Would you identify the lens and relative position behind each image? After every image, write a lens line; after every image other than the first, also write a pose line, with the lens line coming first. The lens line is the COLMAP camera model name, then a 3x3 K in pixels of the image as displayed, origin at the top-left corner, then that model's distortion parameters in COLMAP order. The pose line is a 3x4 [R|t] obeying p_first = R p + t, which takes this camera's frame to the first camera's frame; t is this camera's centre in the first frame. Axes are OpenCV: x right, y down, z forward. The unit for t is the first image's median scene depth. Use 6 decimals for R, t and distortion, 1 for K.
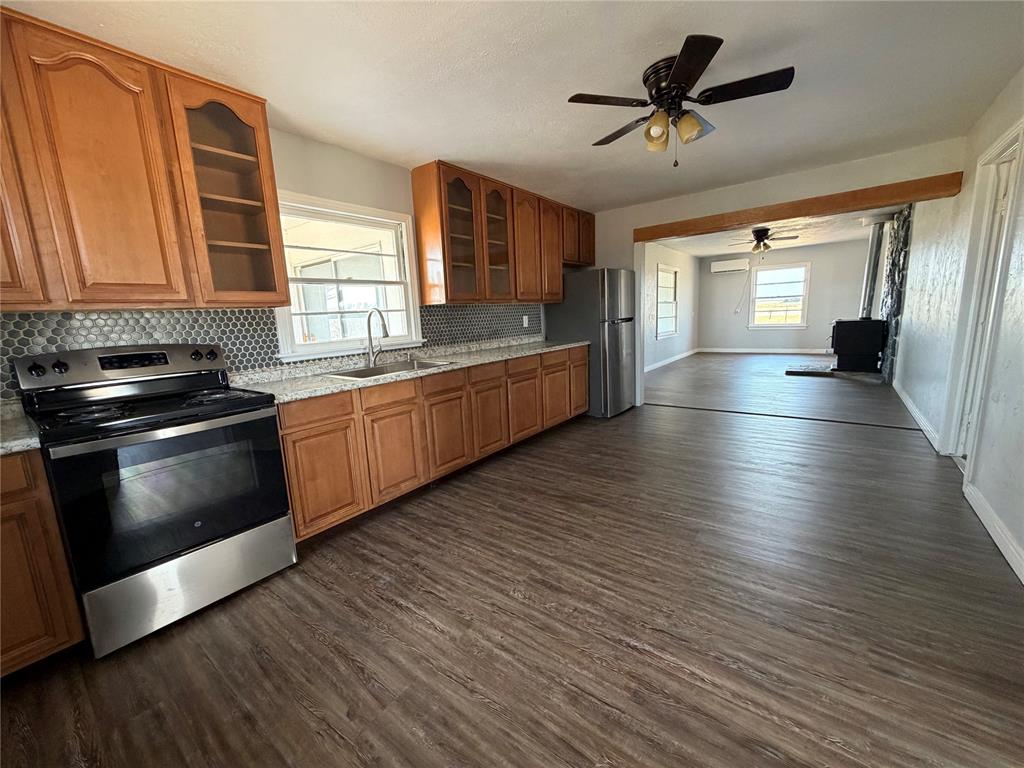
lens RADIAL K [[409.3, 0, 509.3], [0, 409.3, 383.9], [0, 0, 1]] dist [-0.001048, 0.000349]
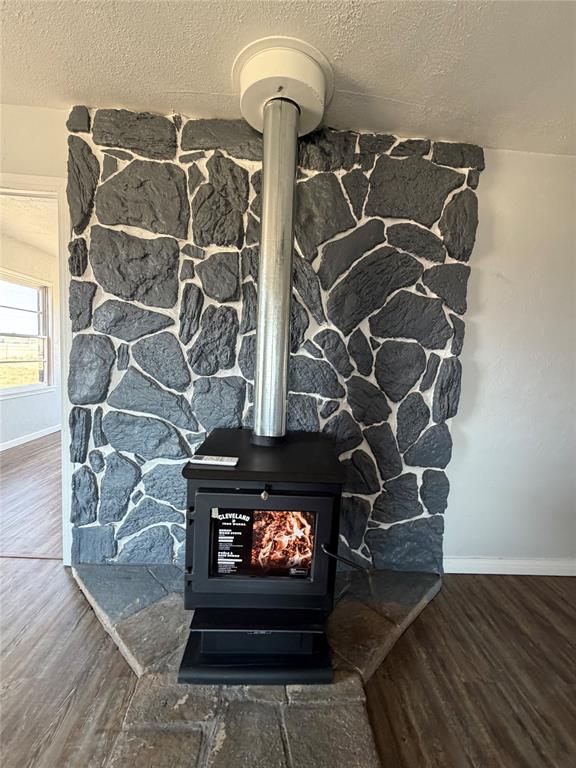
lens RADIAL K [[307.0, 0, 288.2], [0, 307.0, 381.5], [0, 0, 1]] dist [-0.001048, 0.000349]
pose [[-0.646075, -0.056124, 0.761208, 1.732015], [0.104923, 0.981295, 0.161405, -0.578119], [-0.756028, 0.184148, -0.628101, 2.785463]]
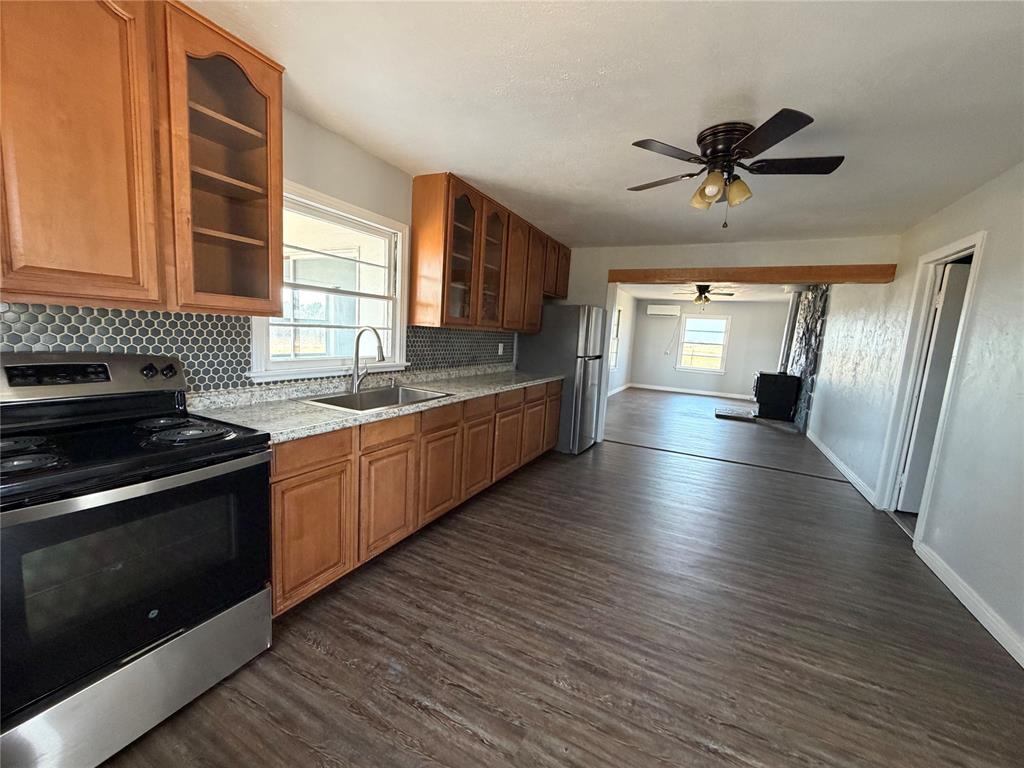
lens RADIAL K [[409.3, 0, 509.3], [0, 409.3, 383.9], [0, 0, 1]] dist [-0.001048, 0.000349]
pose [[0.976844, 0.082375, 0.197458, -0.222942], [-0.074465, 0.996107, -0.047170, -0.050342], [-0.200575, 0.031374, 0.979176, 0.107520]]
